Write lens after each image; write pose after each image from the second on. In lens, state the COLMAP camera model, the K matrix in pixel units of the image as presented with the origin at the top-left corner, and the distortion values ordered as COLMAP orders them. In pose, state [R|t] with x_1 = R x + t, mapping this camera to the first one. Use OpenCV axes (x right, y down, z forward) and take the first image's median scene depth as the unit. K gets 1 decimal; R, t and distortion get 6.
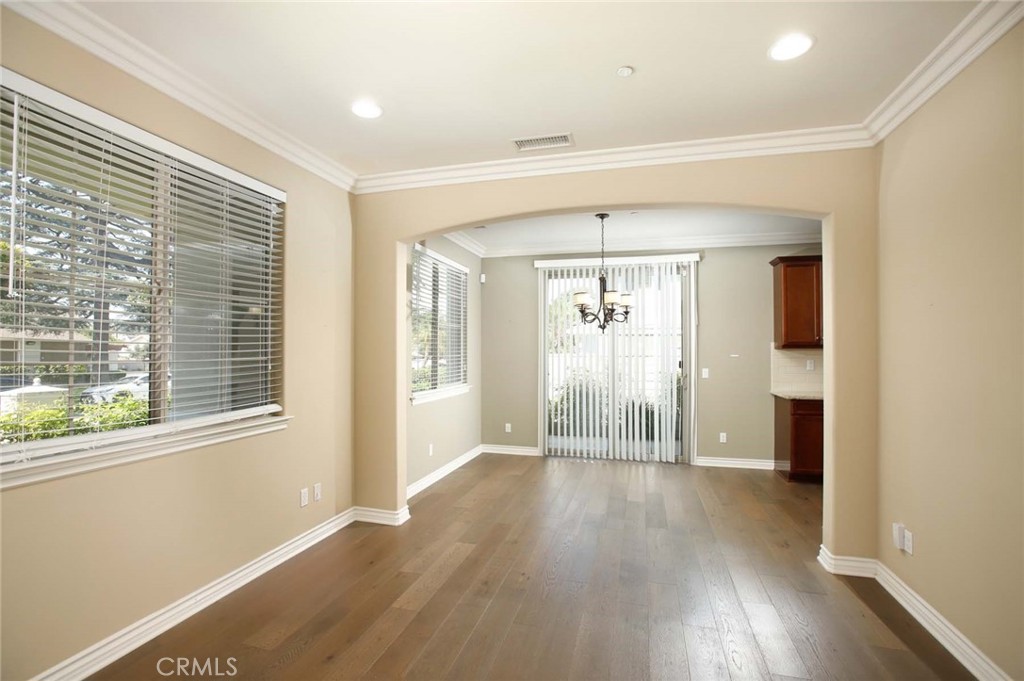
lens RADIAL K [[478.7, 0, 510.9], [0, 478.7, 343.5], [0, 0, 1]] dist [-0.031279, -0.000034]
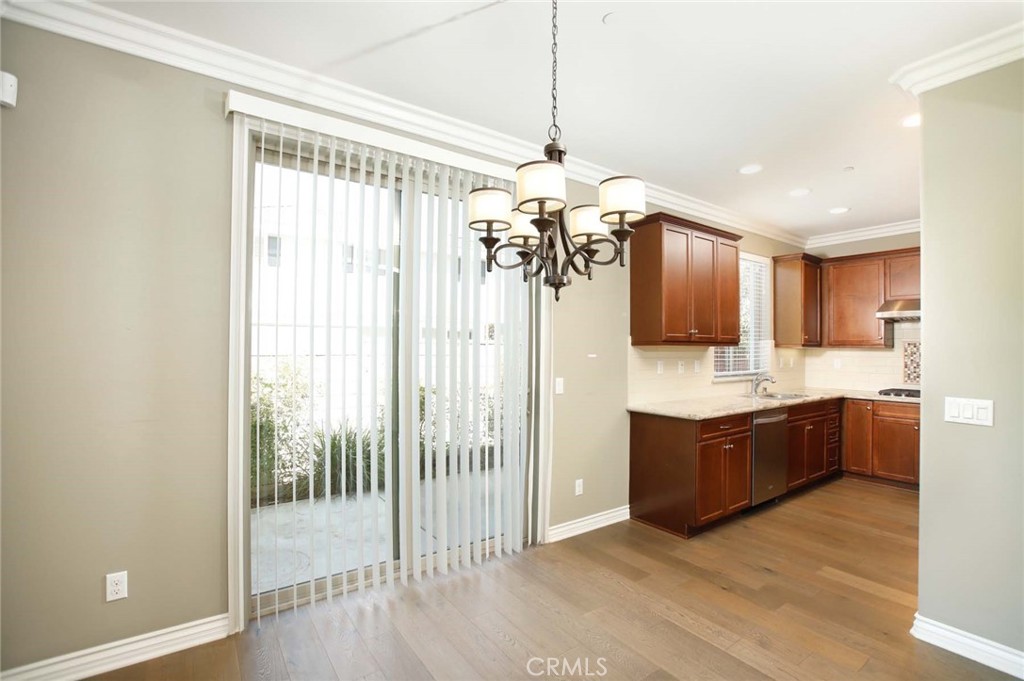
lens RADIAL K [[478.7, 0, 521.5], [0, 478.7, 347.2], [0, 0, 1]] dist [-0.031279, -0.000034]
pose [[0.621239, 0.000450, 0.783621, -0.095246], [-0.005457, 0.999978, 0.003752, 0.011584], [-0.783602, -0.006607, 0.621228, 0.668782]]
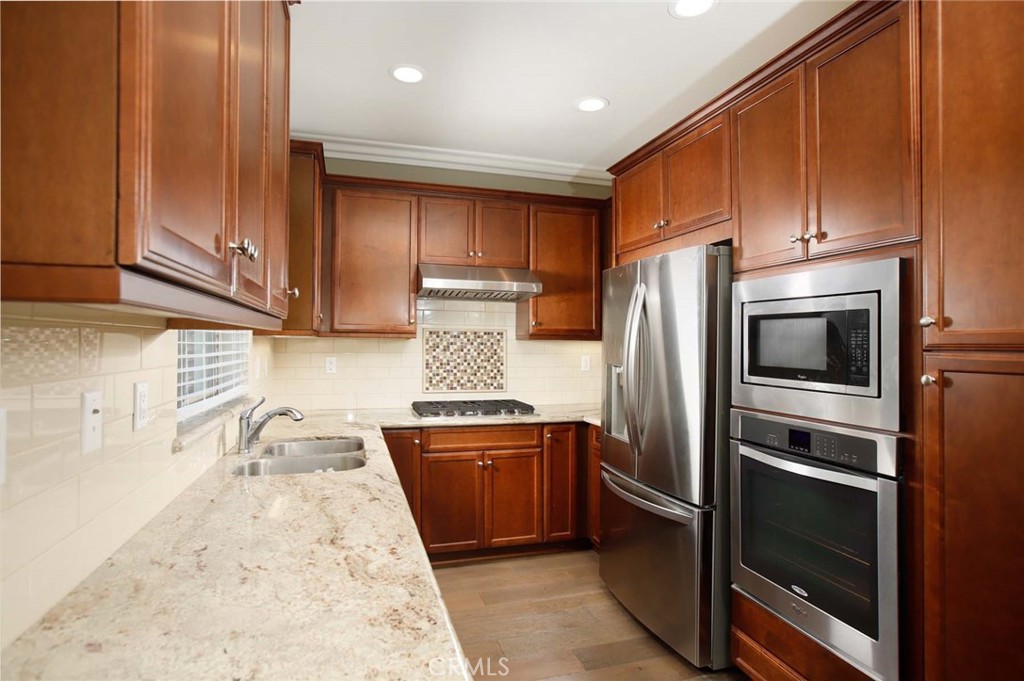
lens RADIAL K [[539.9, 0, 510.5], [0, 539.9, 342.2], [0, 0, 1]] dist [-0.027372, 0.000342]
pose [[-0.522957, -0.009221, 0.852309, 0.426161], [-0.016137, 0.999869, 0.000916, 0.014994], [-0.852206, -0.013274, -0.523038, 0.916104]]
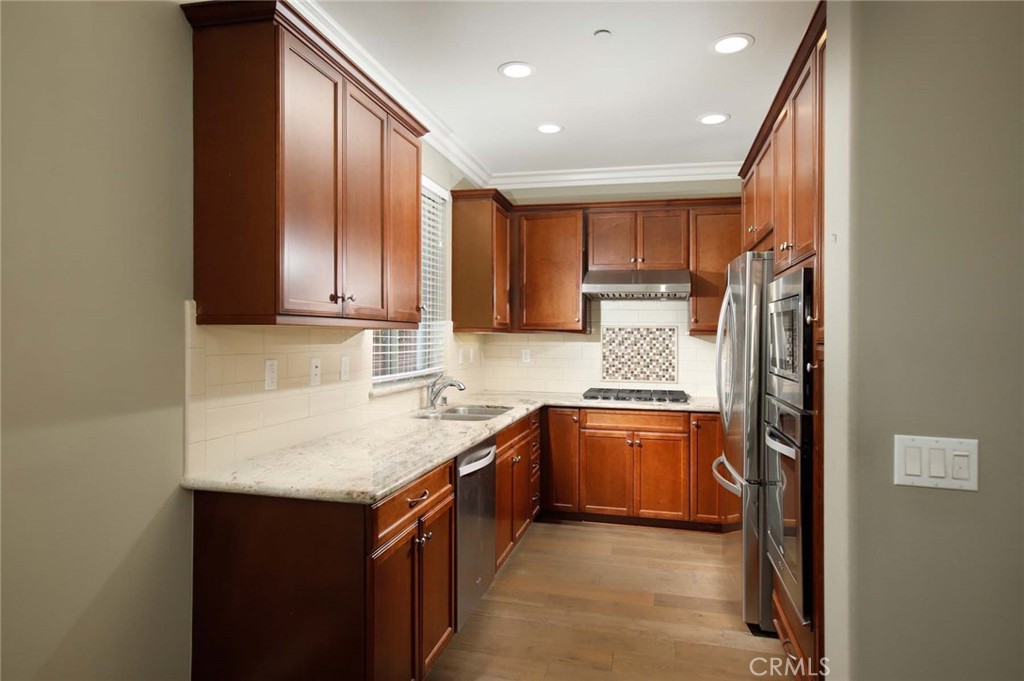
lens RADIAL K [[592.2, 0, 522.2], [0, 592.2, 334.0], [0, 0, 1]] dist [0.018163, 0.000398]
pose [[-0.035901, -0.001544, 0.999354, 0.200128], [-0.014386, 0.999896, 0.001028, 0.012992], [-0.999252, -0.014340, -0.035920, 0.800496]]
